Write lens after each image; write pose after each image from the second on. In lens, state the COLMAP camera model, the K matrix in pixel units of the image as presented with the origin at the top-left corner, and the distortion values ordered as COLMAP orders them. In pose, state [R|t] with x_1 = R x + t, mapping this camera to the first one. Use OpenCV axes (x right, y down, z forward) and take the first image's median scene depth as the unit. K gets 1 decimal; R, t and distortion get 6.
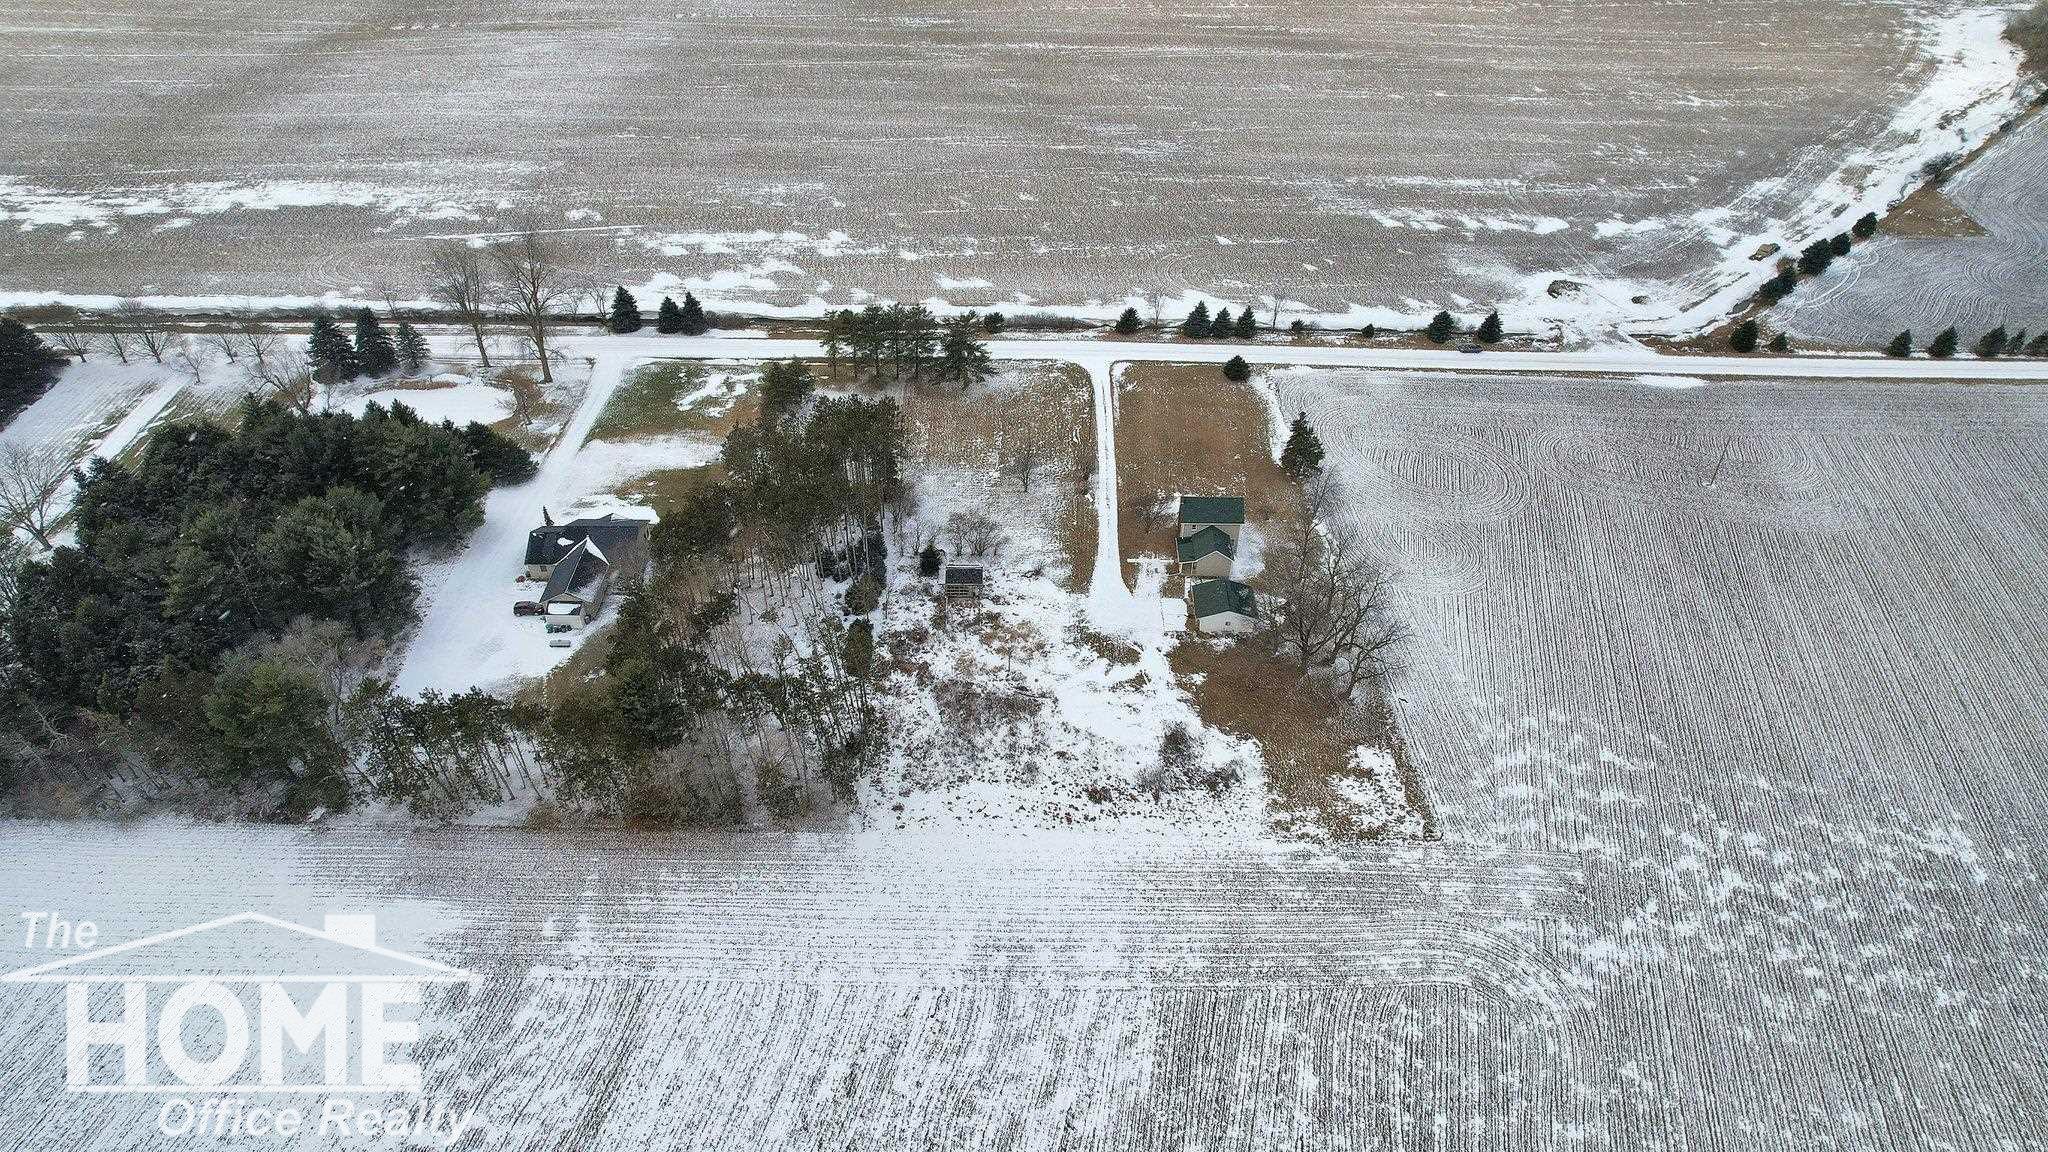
lens RADIAL K [[1312.4, 0, 1031.7], [0, 1312.4, 586.0], [0, 0, 1]] dist [-0.082649, 0.075660]
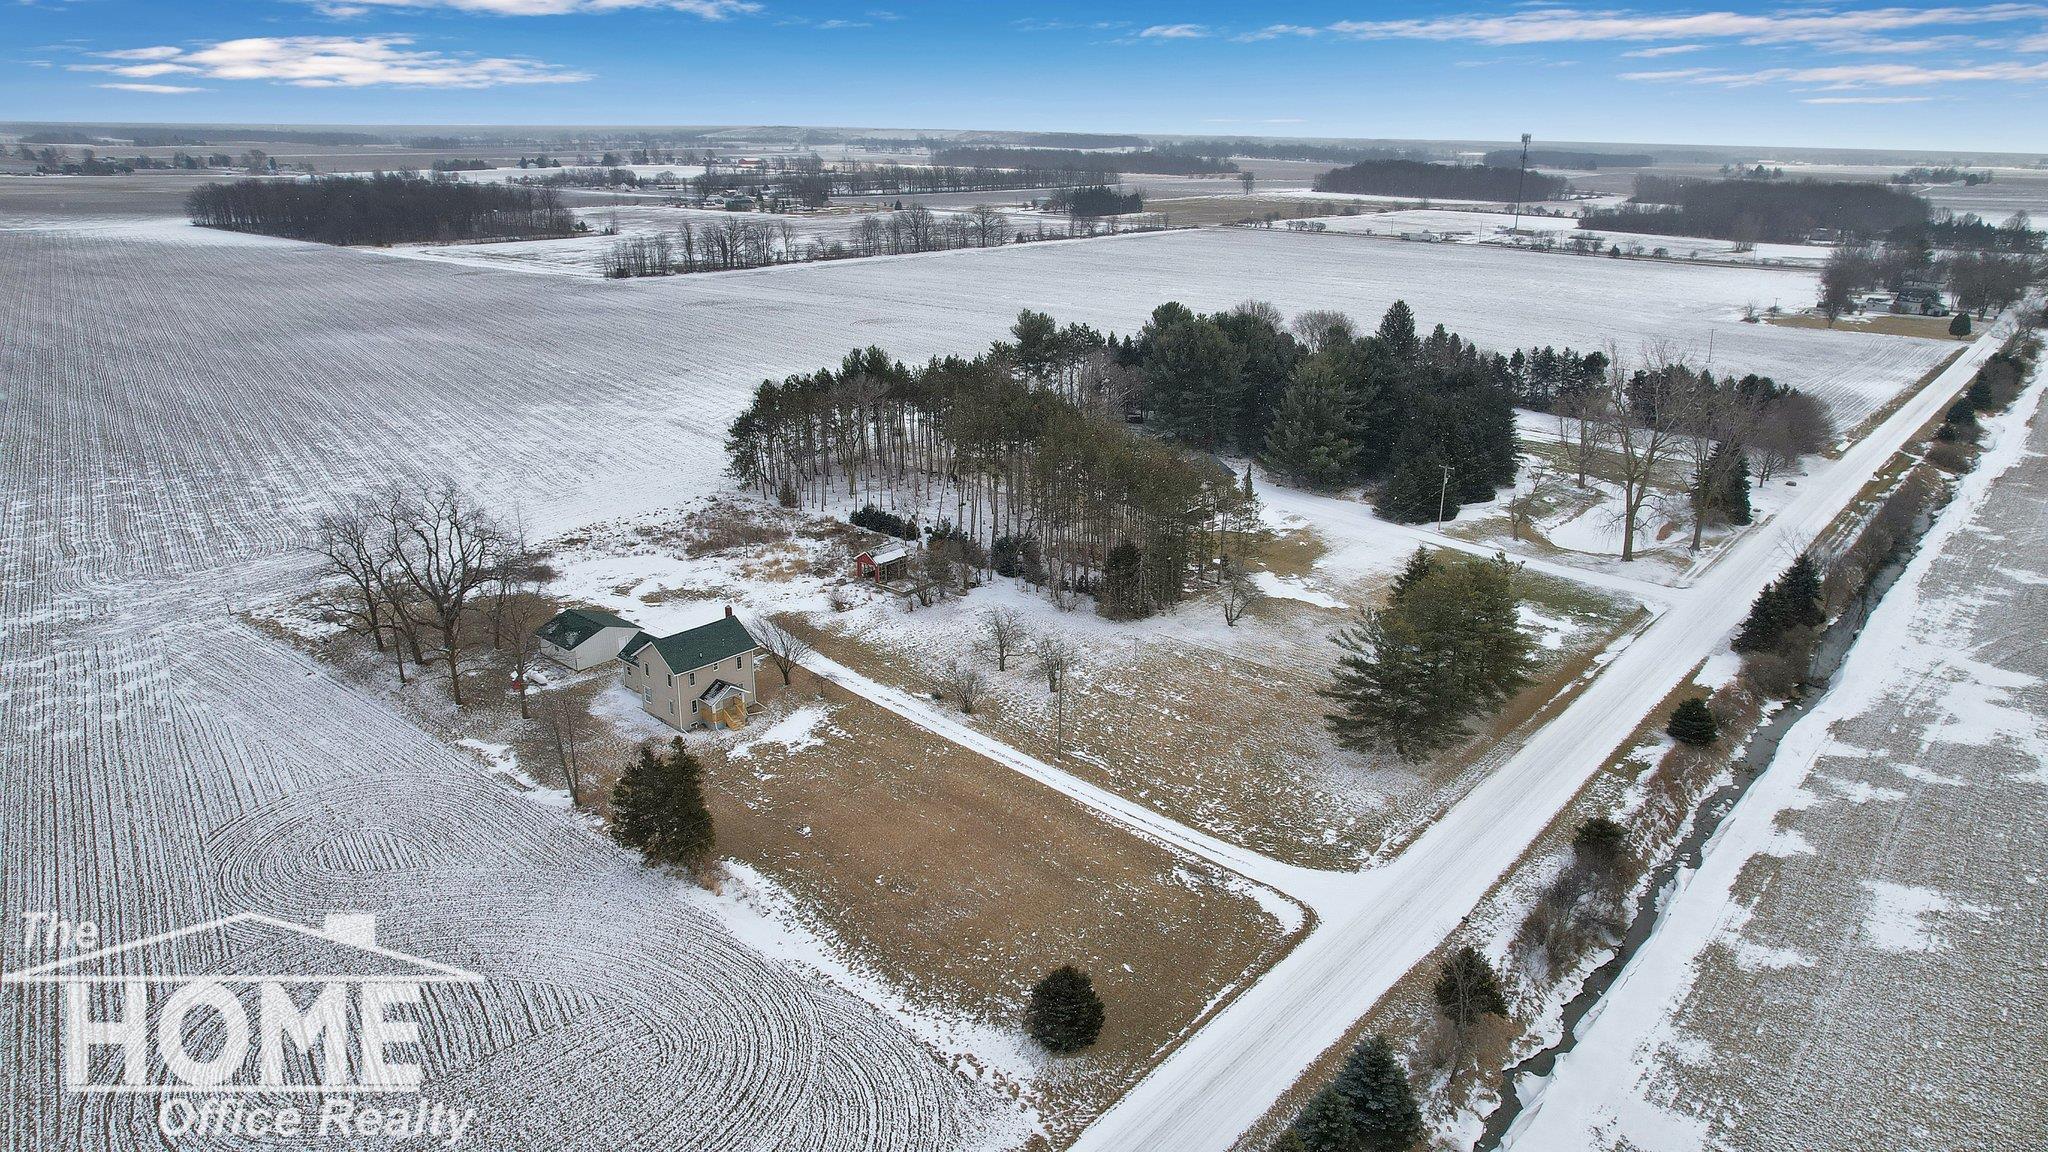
lens RADIAL K [[1312.4, 0, 1031.7], [0, 1312.4, 586.0], [0, 0, 1]] dist [-0.082649, 0.075660]
pose [[-0.651500, 0.227290, -0.723801, 0.509837], [-0.489019, 0.603591, 0.629712, -0.586519], [0.580007, 0.764210, -0.282091, 1.332450]]
